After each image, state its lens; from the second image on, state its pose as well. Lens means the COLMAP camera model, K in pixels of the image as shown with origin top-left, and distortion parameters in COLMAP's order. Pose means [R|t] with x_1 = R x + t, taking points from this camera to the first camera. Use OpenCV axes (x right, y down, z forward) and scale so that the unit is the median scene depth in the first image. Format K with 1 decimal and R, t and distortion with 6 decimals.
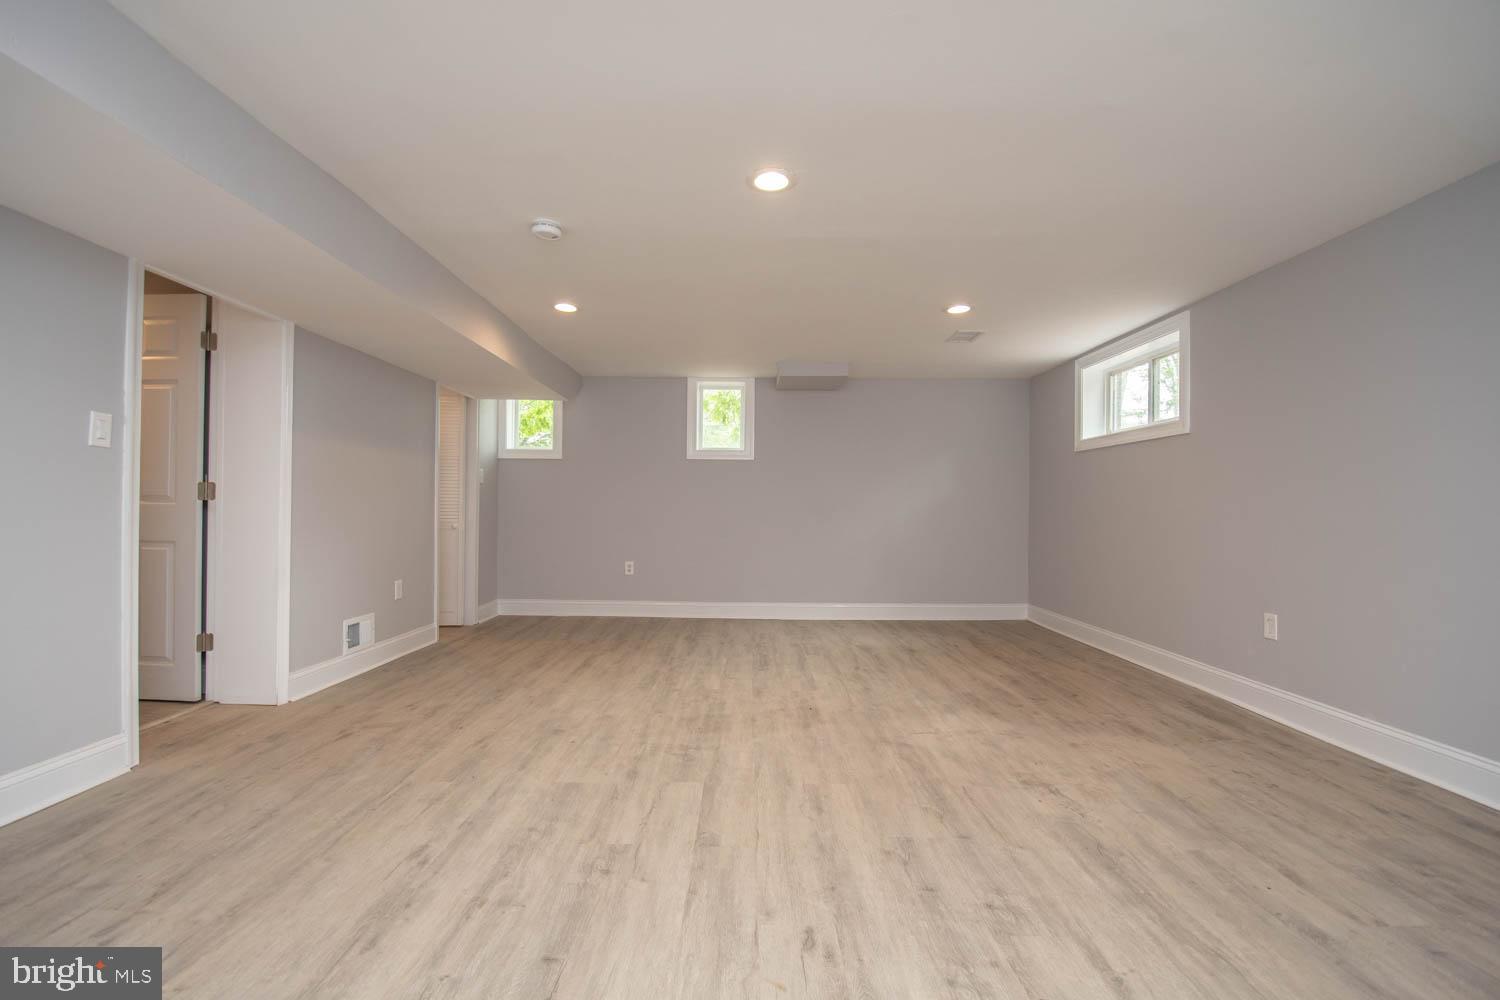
lens RADIAL K [[655.4, 0, 743.9], [0, 655.4, 507.2], [0, 0, 1]] dist [0.016325, -0.023034]
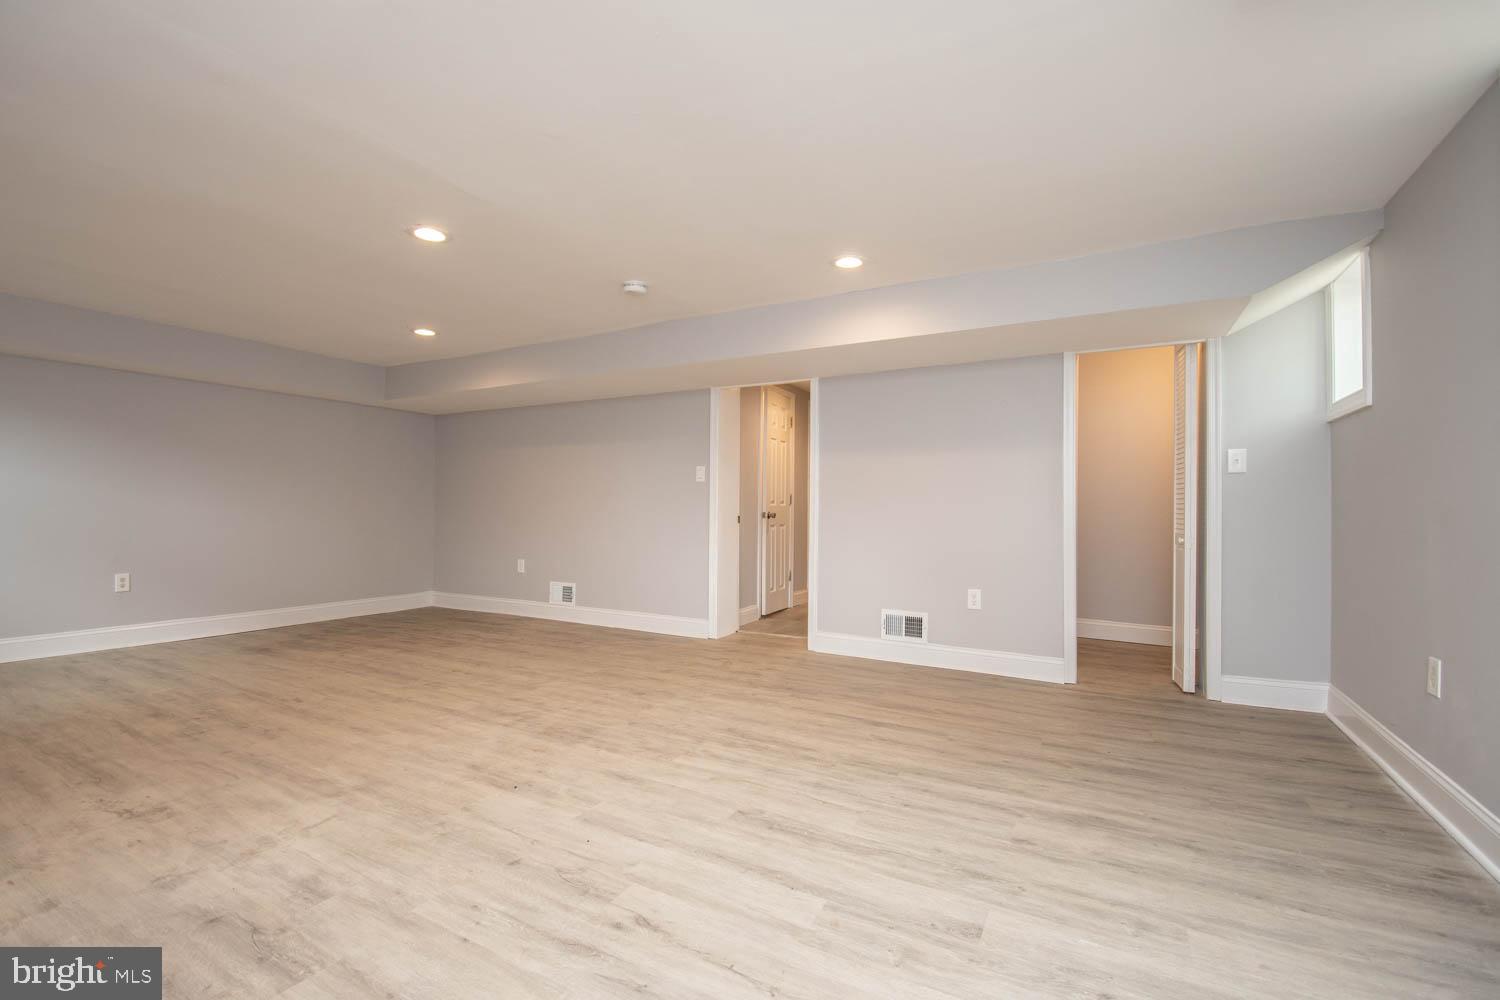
lens RADIAL K [[655.4, 0, 743.9], [0, 655.4, 507.2], [0, 0, 1]] dist [0.016325, -0.023034]
pose [[-0.481163, -0.015660, -0.876491, 0.705158], [-0.009808, 0.999874, -0.012481, 0.013383], [0.876576, 0.002591, -0.481256, 1.800977]]
